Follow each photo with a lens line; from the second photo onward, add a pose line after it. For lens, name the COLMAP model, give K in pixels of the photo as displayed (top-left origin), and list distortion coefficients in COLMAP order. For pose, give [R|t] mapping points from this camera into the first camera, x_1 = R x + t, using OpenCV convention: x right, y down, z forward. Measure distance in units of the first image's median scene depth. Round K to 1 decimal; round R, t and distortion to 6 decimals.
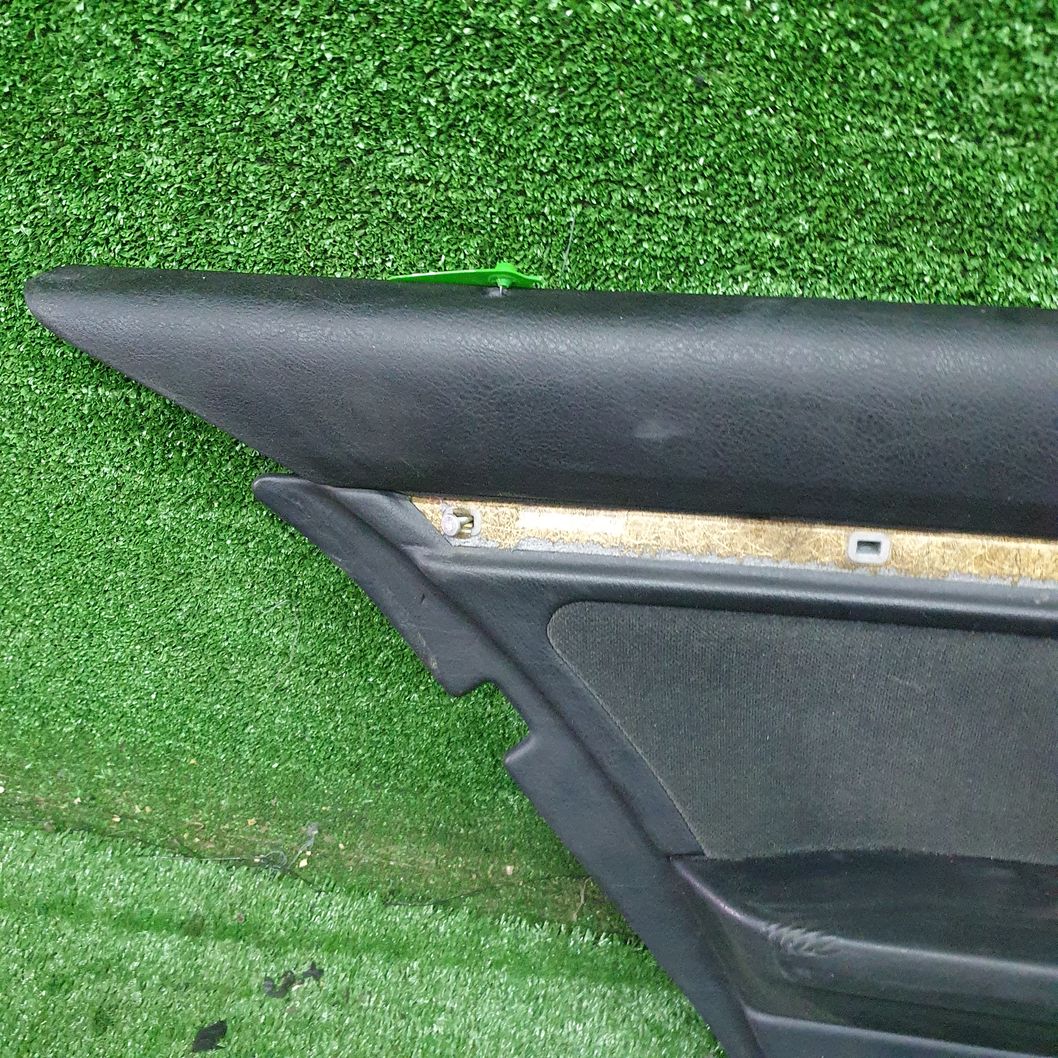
lens RADIAL K [[1074.2, 0, 529.0], [0, 1074.2, 529.0], [0, 0, 1]] dist [0.013042, -0.046319]
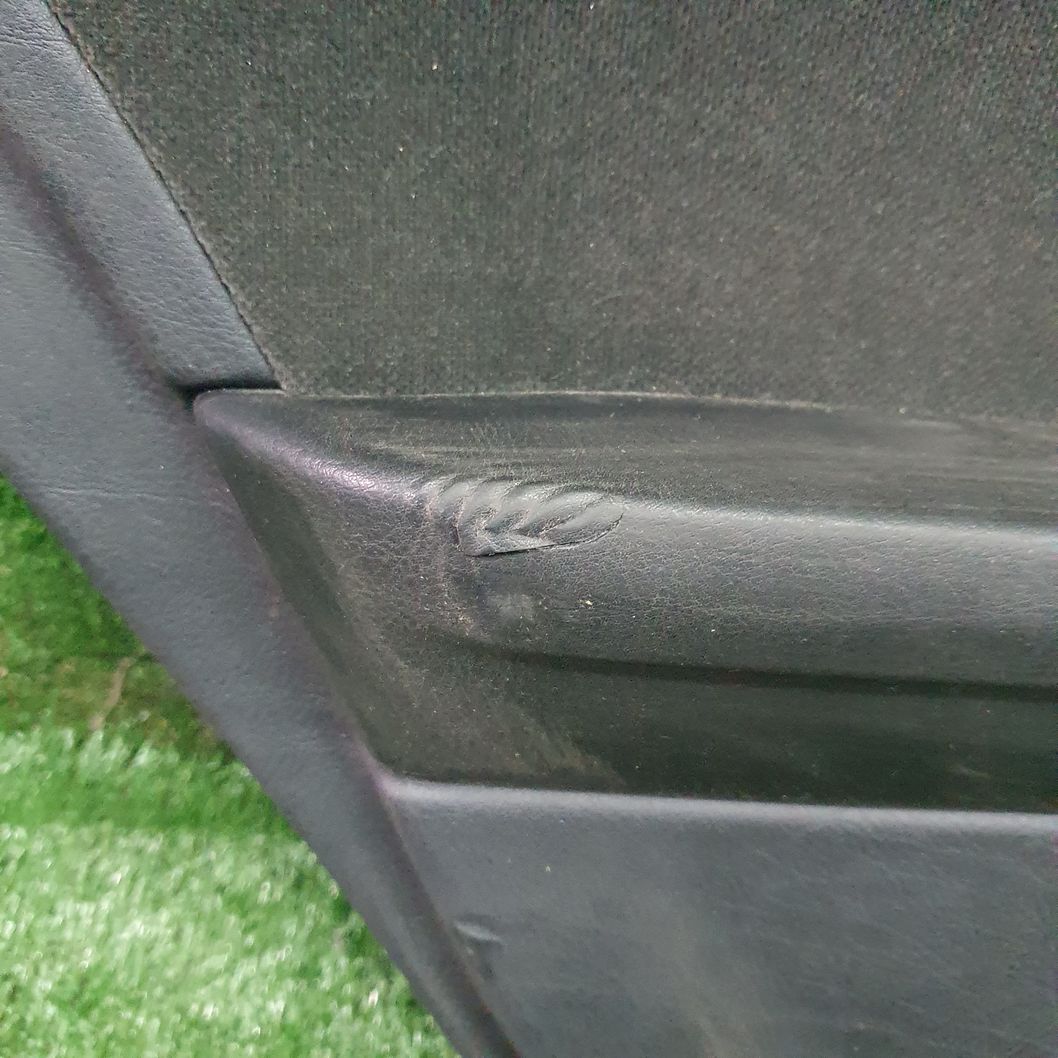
lens RADIAL K [[1077.5, 0, 512.1], [0, 1077.5, 531.9], [0, 0, 1]] dist [-0.016986, 0.030165]
pose [[0.965615, 0.008473, 0.259839, 0.140303], [-0.014910, 0.999629, 0.022815, 0.338601], [-0.259549, -0.025904, 0.965382, 0.570639]]
